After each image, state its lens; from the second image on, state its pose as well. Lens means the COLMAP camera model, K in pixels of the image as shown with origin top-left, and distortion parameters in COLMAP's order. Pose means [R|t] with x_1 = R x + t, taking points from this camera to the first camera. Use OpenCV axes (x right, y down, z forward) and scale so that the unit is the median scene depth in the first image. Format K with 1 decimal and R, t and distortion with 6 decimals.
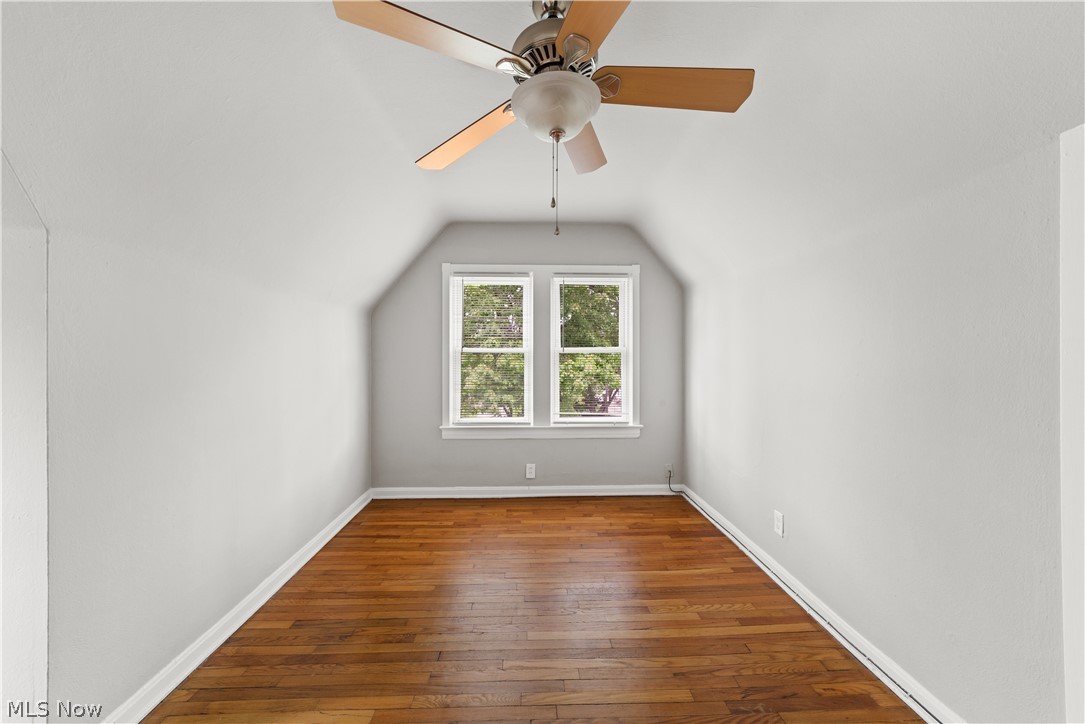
lens RADIAL K [[439.3, 0, 531.9], [0, 439.3, 350.0], [0, 0, 1]] dist [-0.000528, 0.000092]
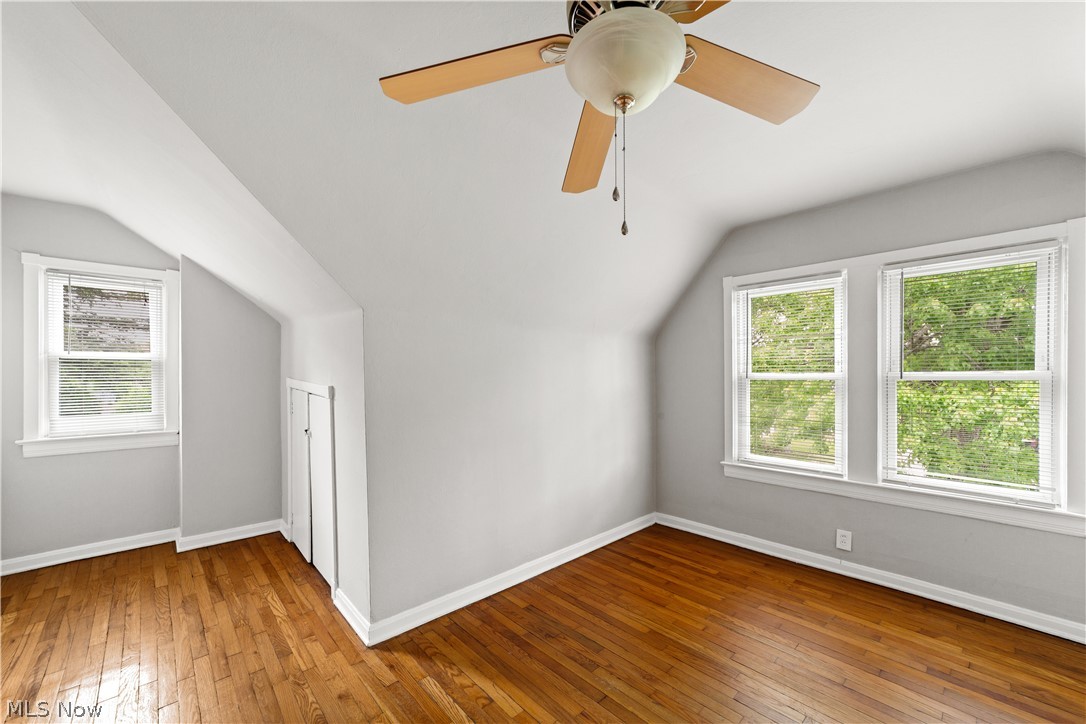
lens RADIAL K [[427.2, 0, 531.9], [0, 427.2, 377.2], [0, 0, 1]] dist [-0.020617, 0.009924]
pose [[0.649101, -0.000825, -0.760702, 0.232451], [0.010834, 0.999908, 0.008160, -0.010405], [0.760625, -0.013538, 0.649050, 0.170783]]
